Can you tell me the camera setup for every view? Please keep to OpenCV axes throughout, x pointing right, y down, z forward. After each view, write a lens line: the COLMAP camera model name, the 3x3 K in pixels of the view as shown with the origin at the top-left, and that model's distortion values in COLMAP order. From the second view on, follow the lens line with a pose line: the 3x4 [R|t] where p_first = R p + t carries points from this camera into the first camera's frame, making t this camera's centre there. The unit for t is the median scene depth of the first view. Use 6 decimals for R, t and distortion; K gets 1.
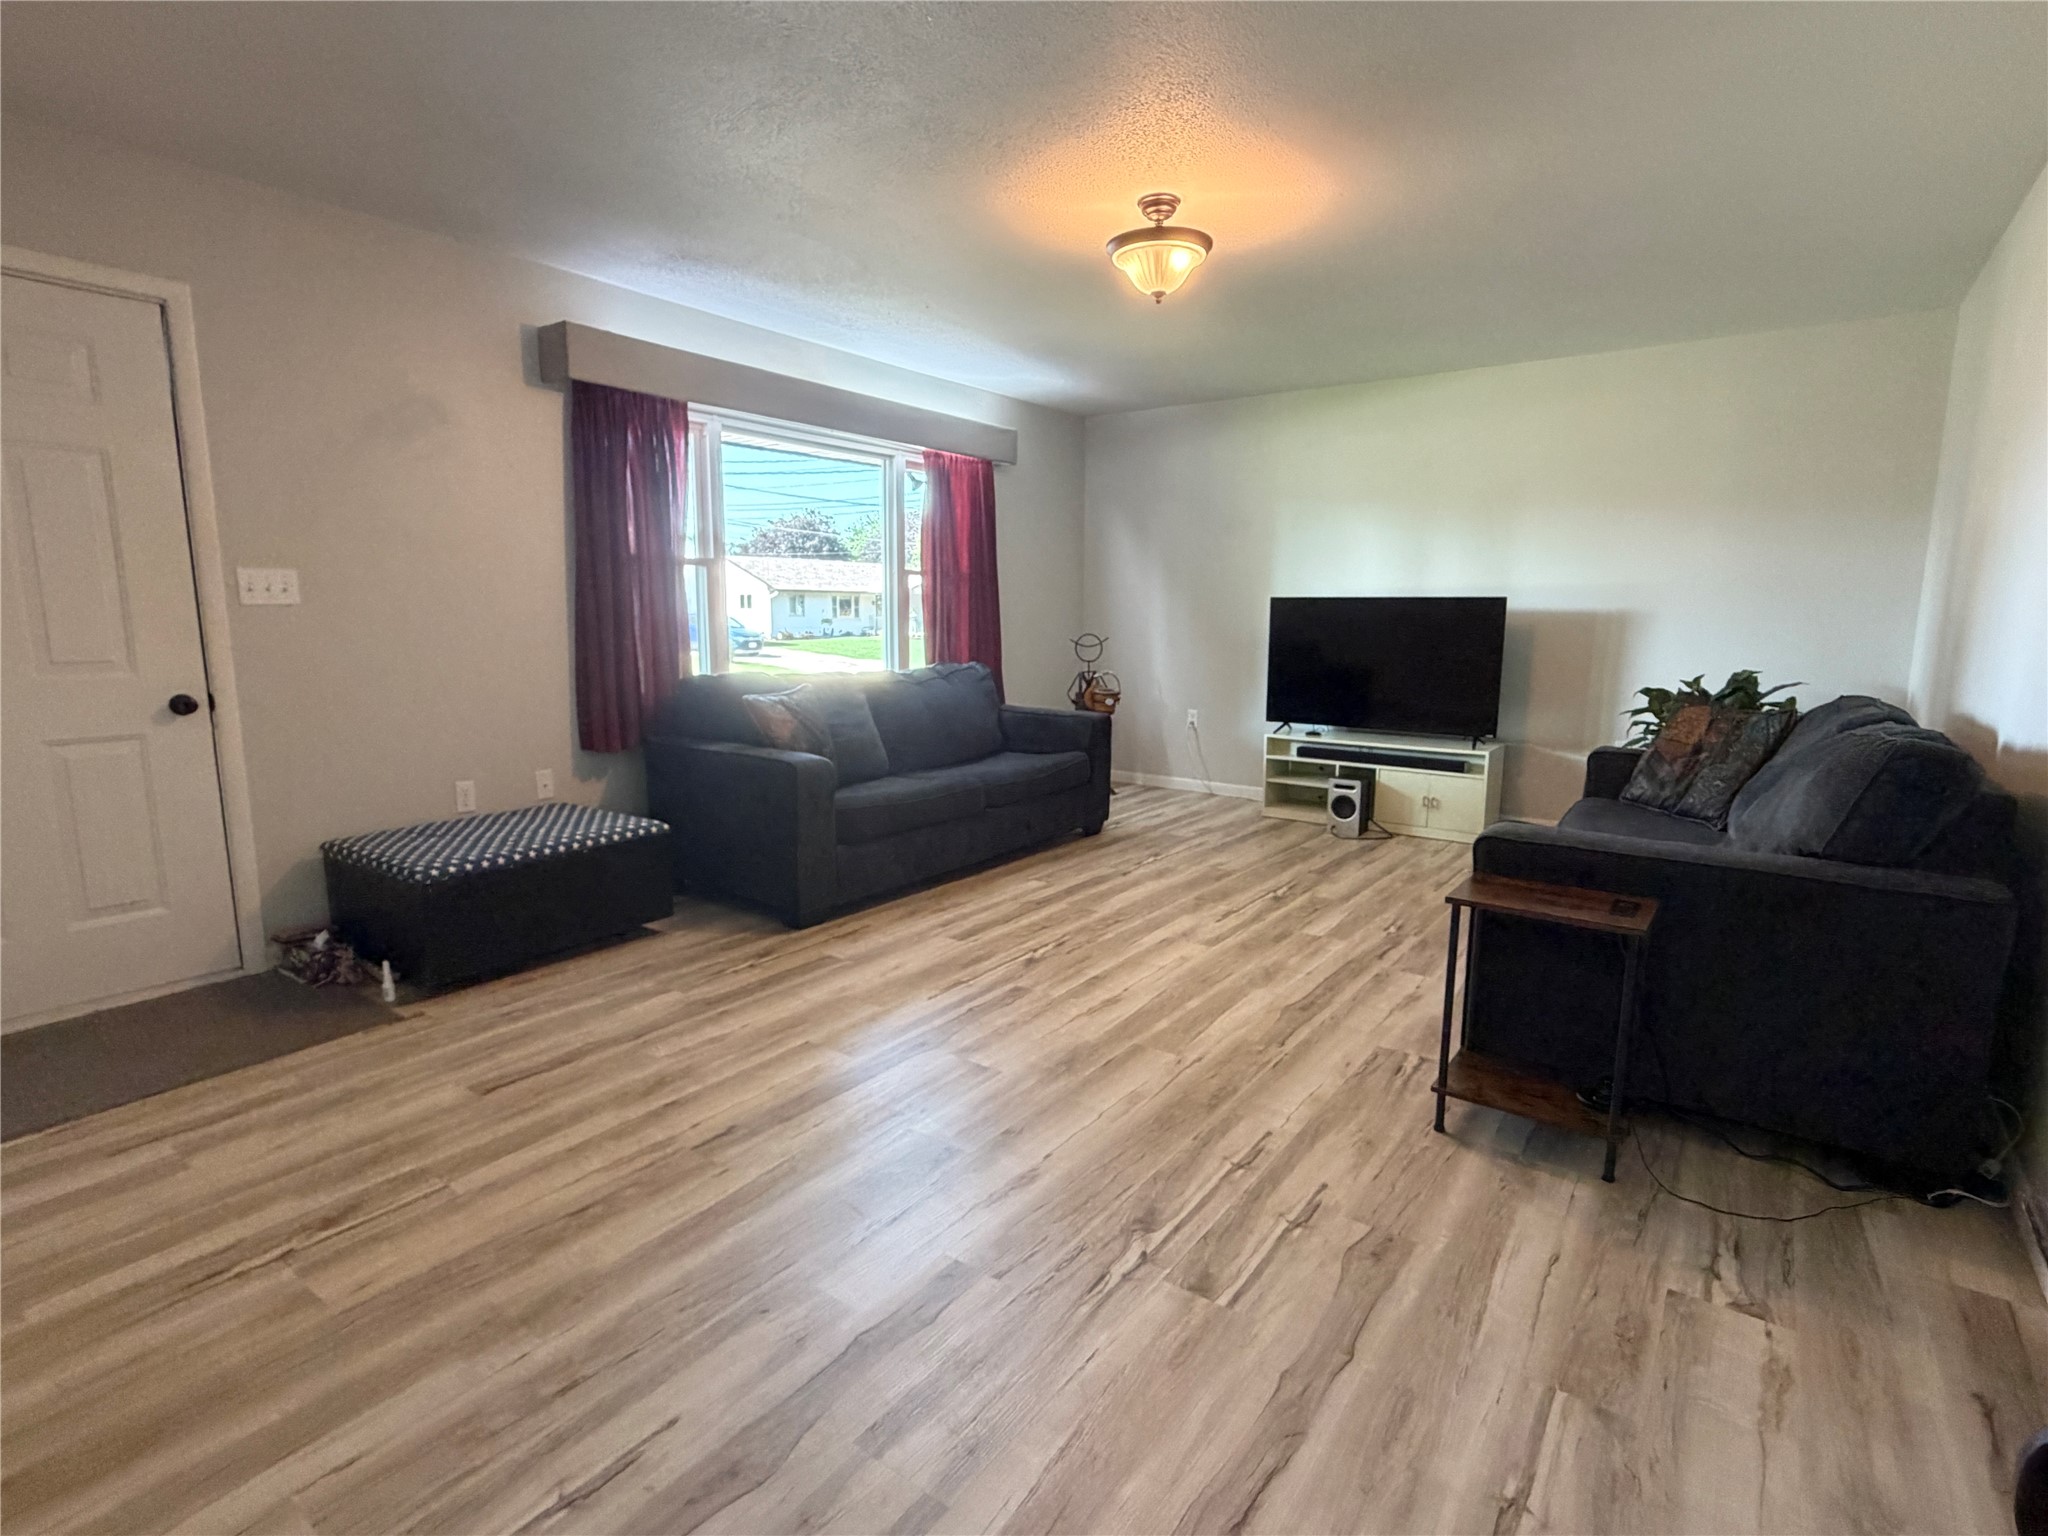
lens RADIAL K [[1029.6, 0, 1024.0], [0, 1029.6, 768.0], [0, 0, 1]] dist [0.001037, 0.000623]
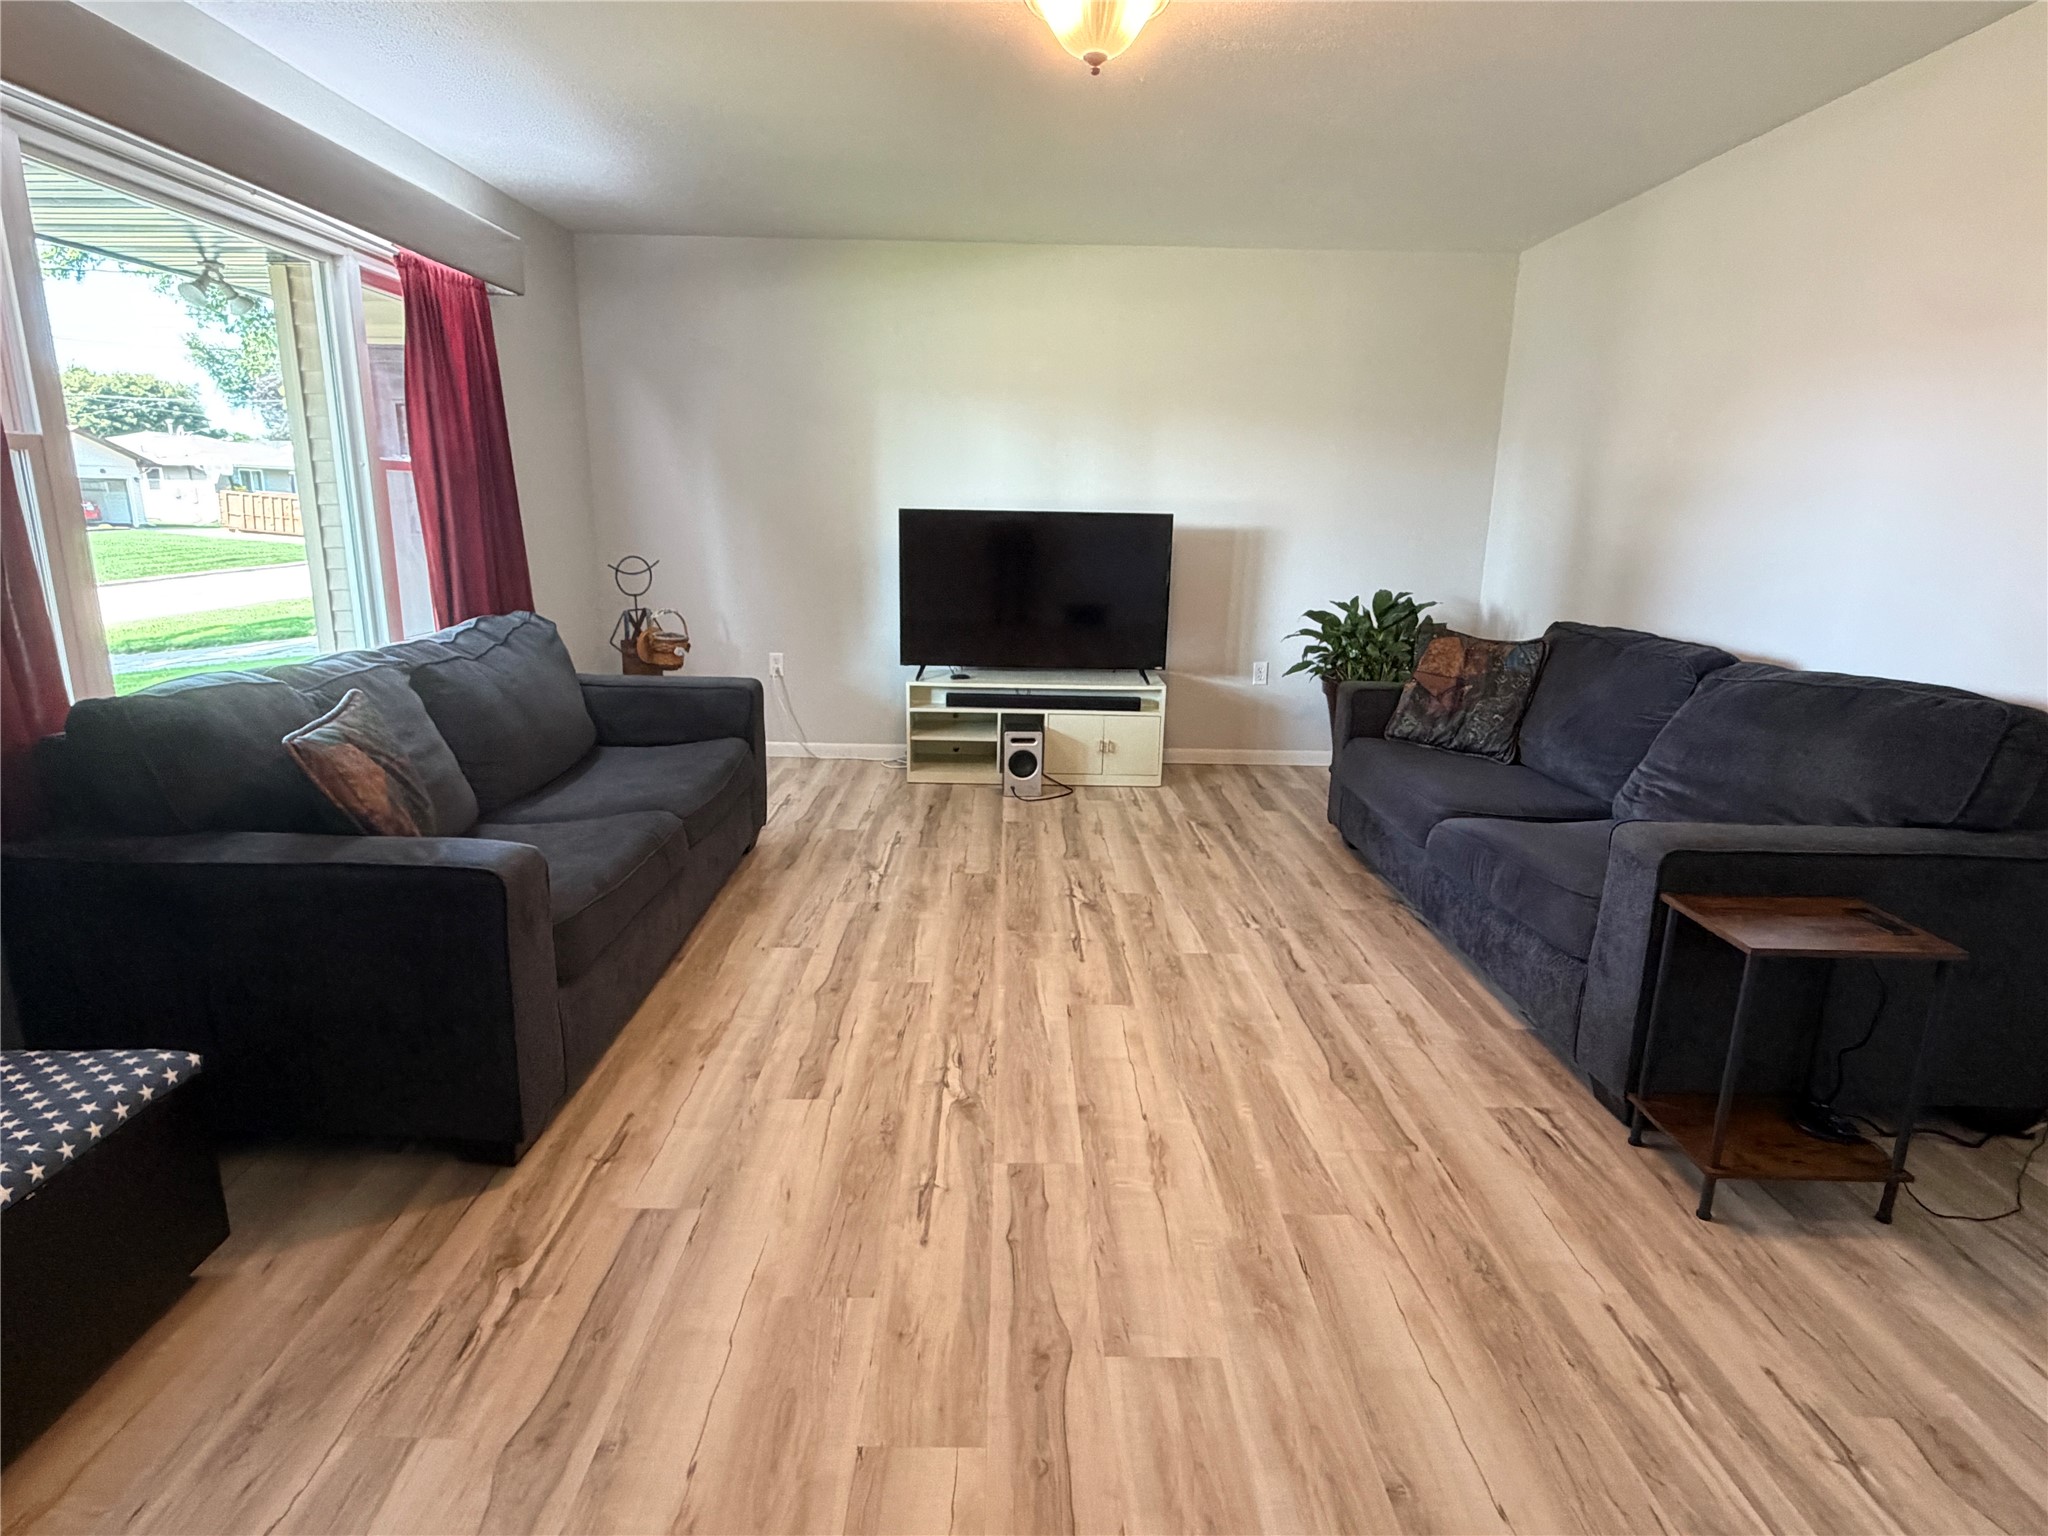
lens RADIAL K [[1099.5, 0, 1025.5], [0, 1099.5, 755.9], [0, 0, 1]] dist [-0.000060, -0.001339]
pose [[0.800046, -0.126565, 0.586436, -0.292469], [0.077577, 0.991112, 0.108068, -0.088781], [-0.594901, -0.040965, 0.802754, 0.368260]]
